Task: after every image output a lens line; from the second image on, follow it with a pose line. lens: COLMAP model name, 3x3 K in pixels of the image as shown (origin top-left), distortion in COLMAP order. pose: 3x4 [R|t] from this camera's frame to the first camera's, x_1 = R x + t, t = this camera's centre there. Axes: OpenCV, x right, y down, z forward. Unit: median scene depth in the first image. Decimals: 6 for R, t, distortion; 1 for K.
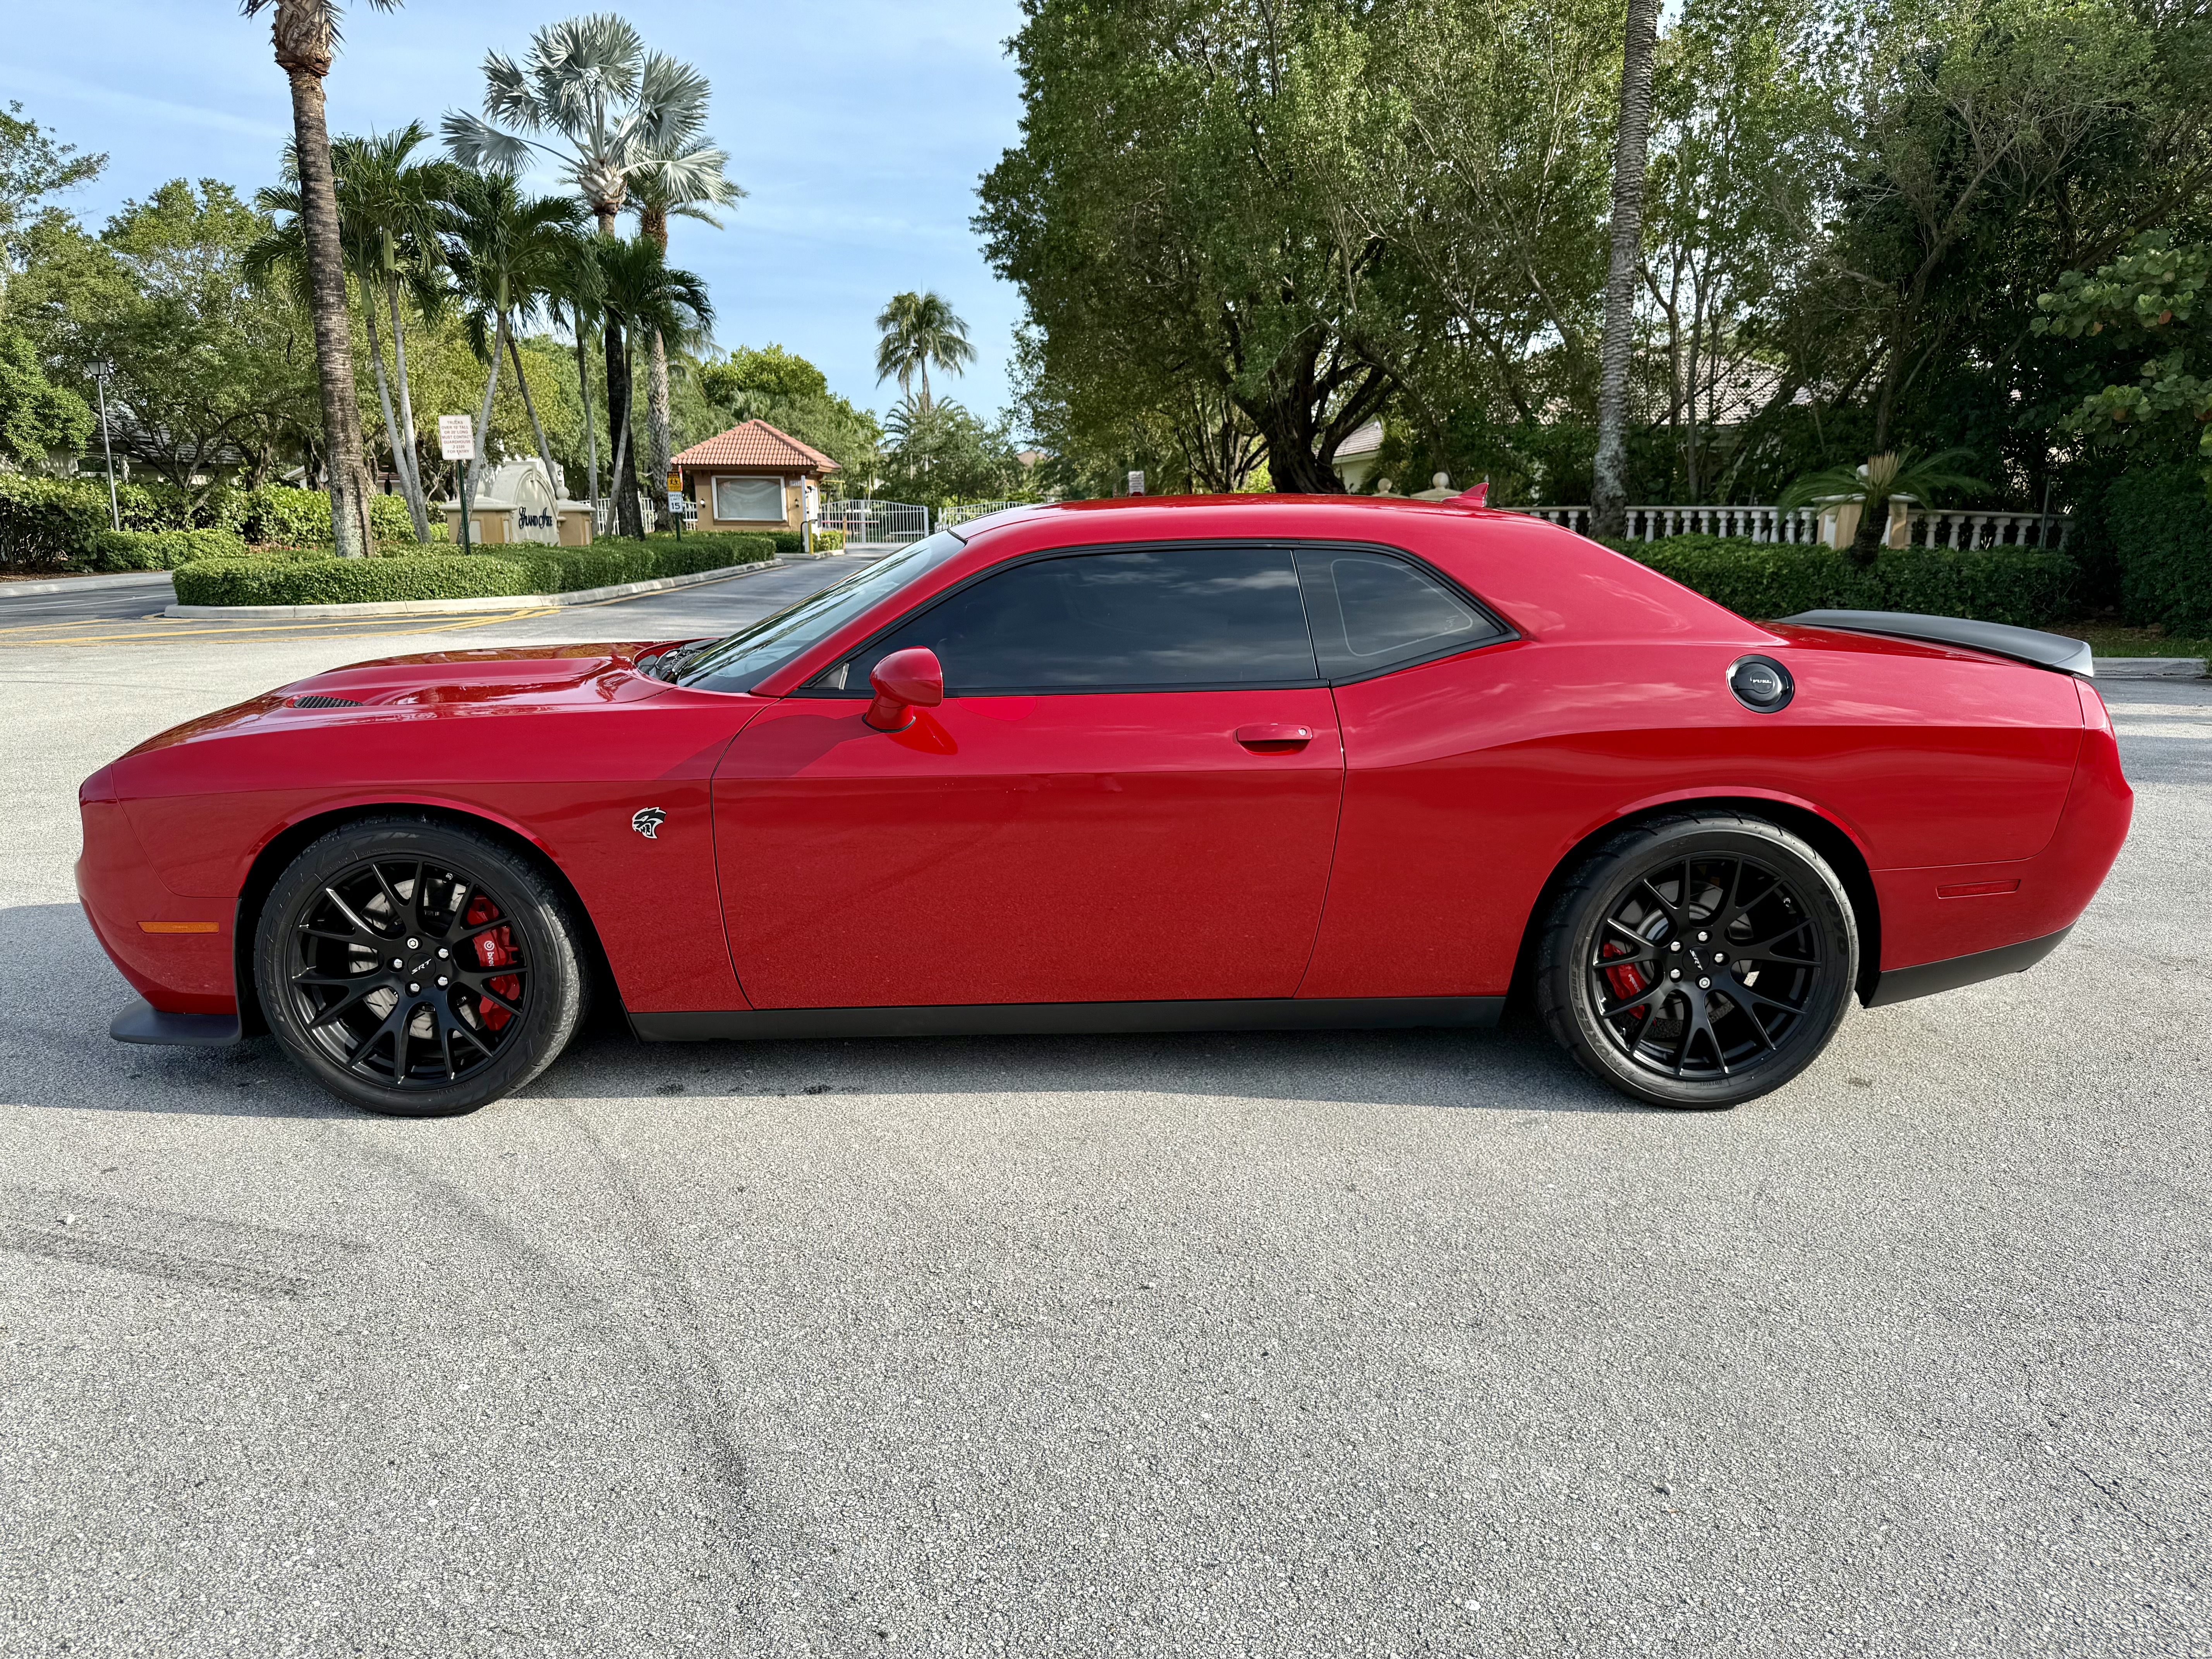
lens RADIAL K [[1566.5, 0, 1098.5], [0, 1566.5, 882.0], [0, 0, 1]] dist [0.043402, -0.072123]
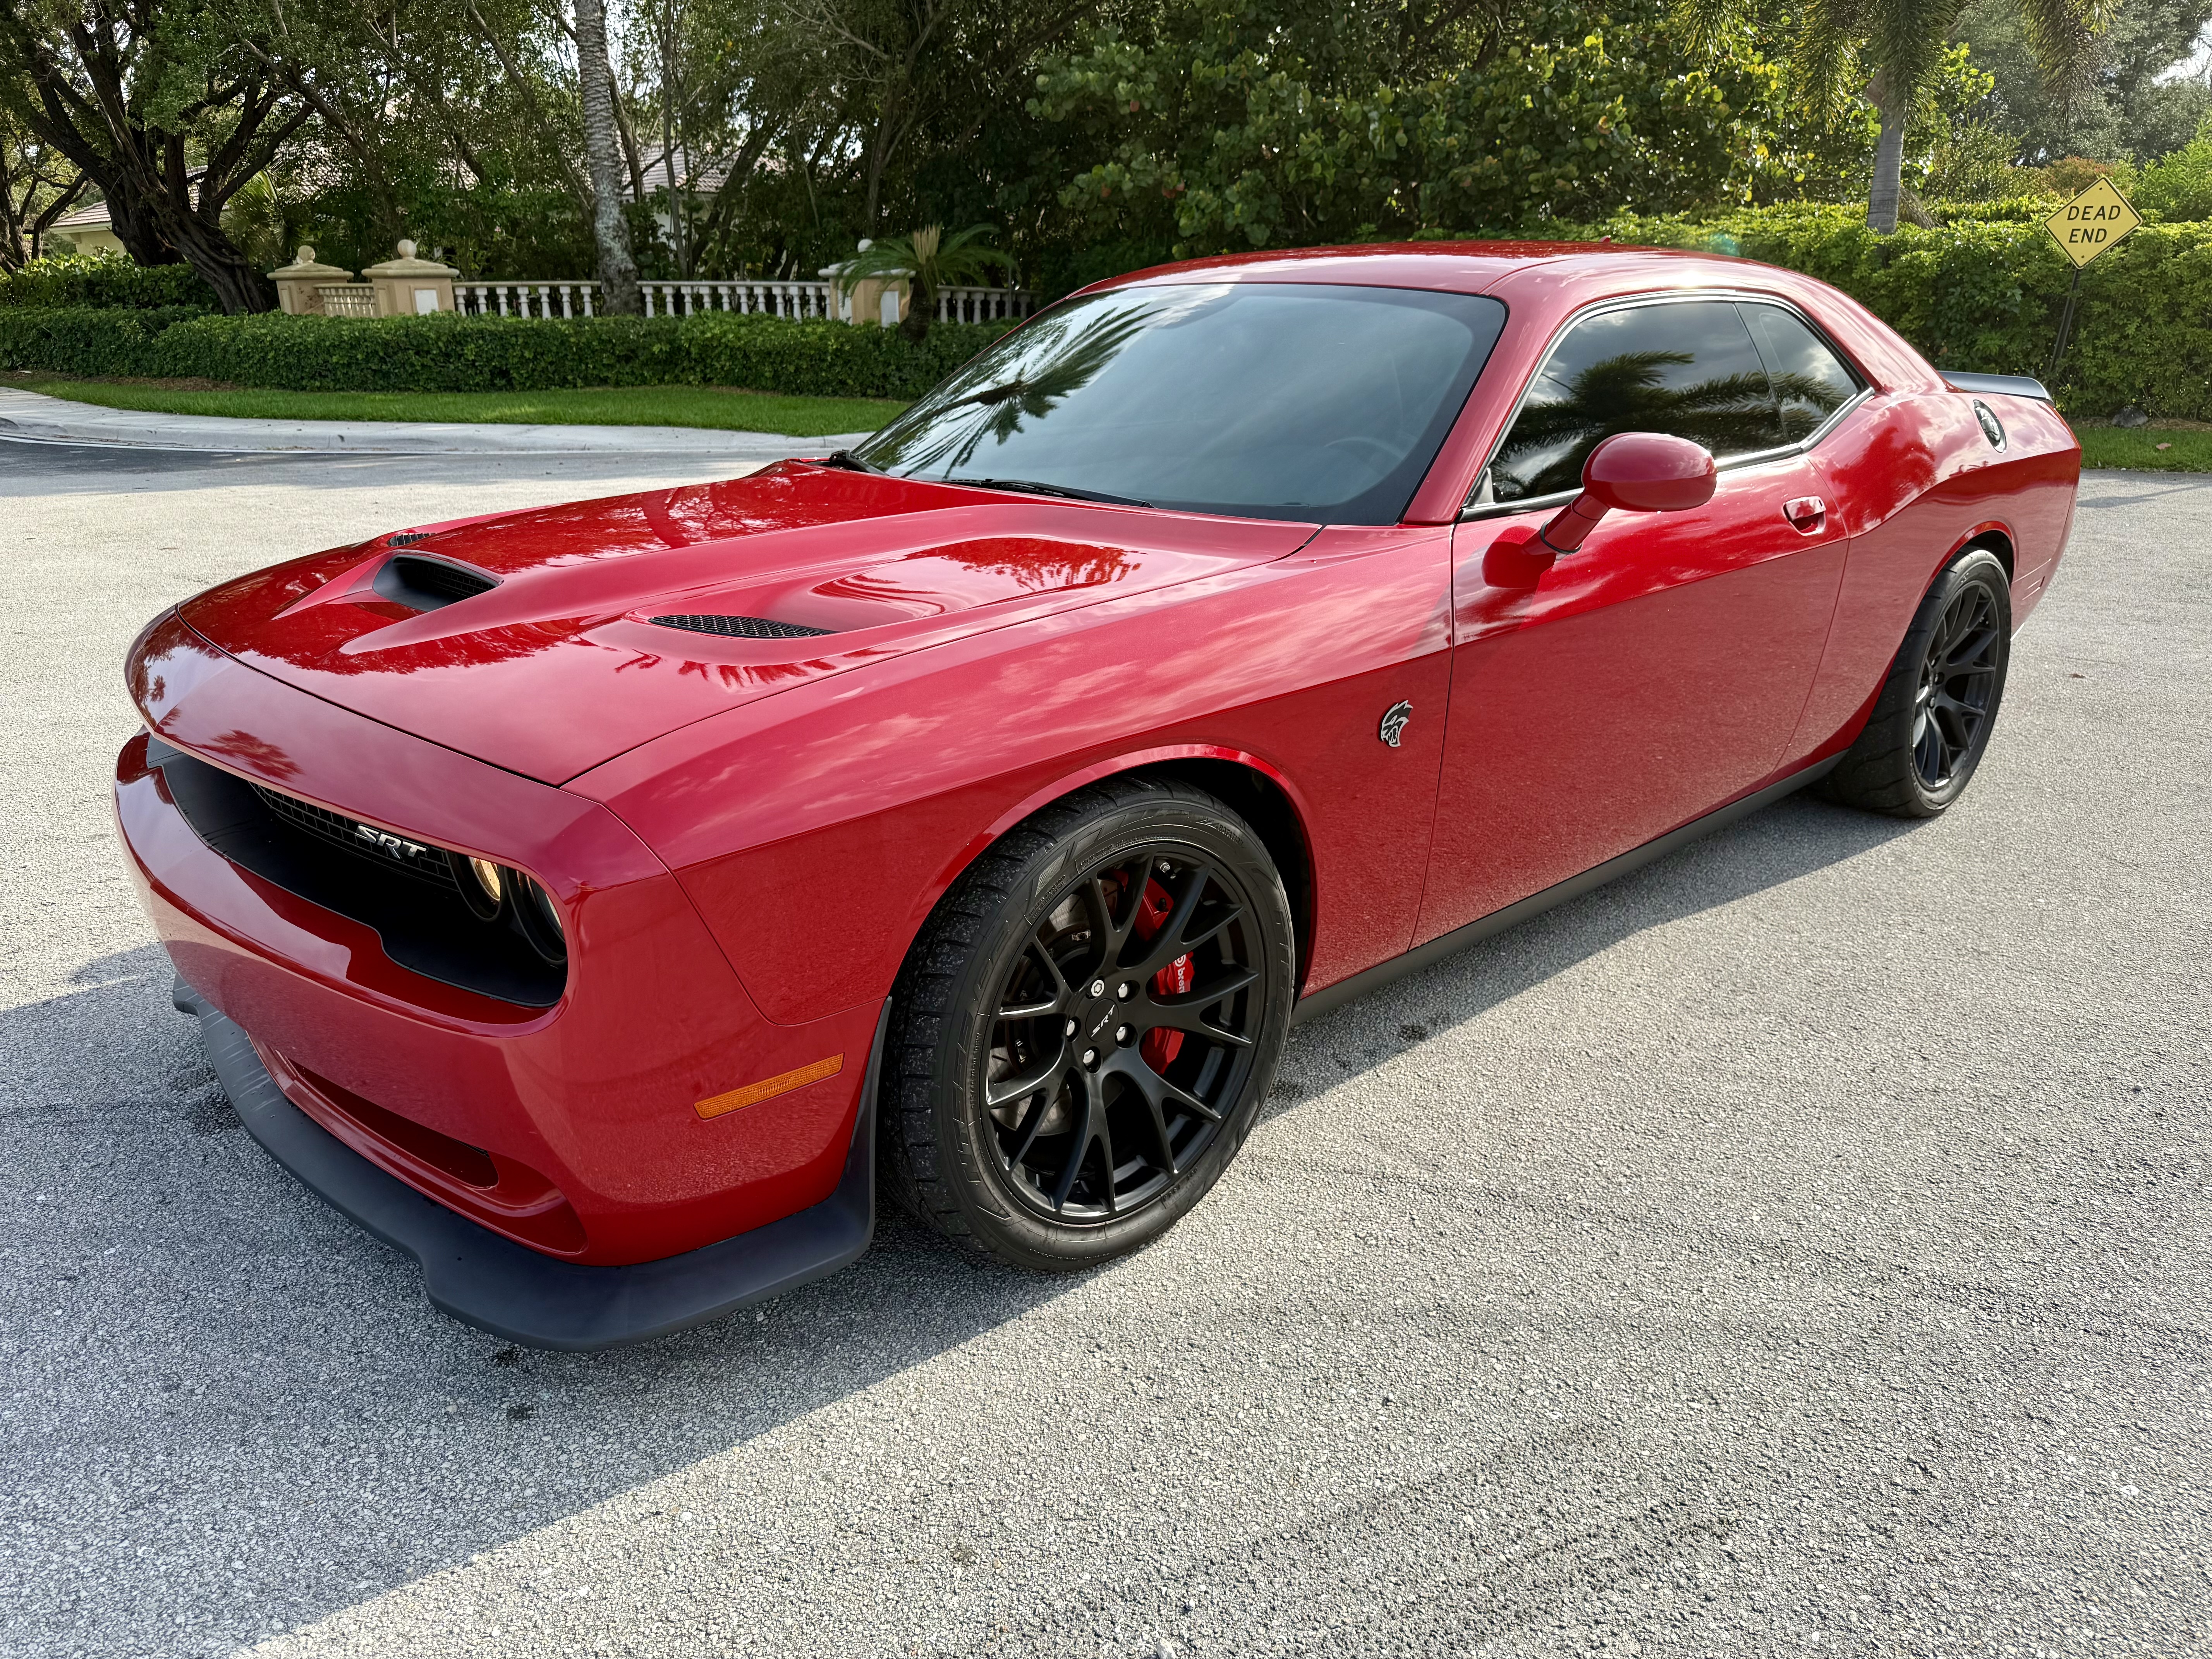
lens RADIAL K [[1566.5, 0, 1098.5], [0, 1566.5, 882.0], [0, 0, 1]] dist [0.043402, -0.072123]
pose [[0.751912, -0.234113, 0.616295, -0.143018], [0.153372, 0.971293, 0.181845, -0.020132], [-0.641175, -0.042209, 0.766233, 0.094259]]
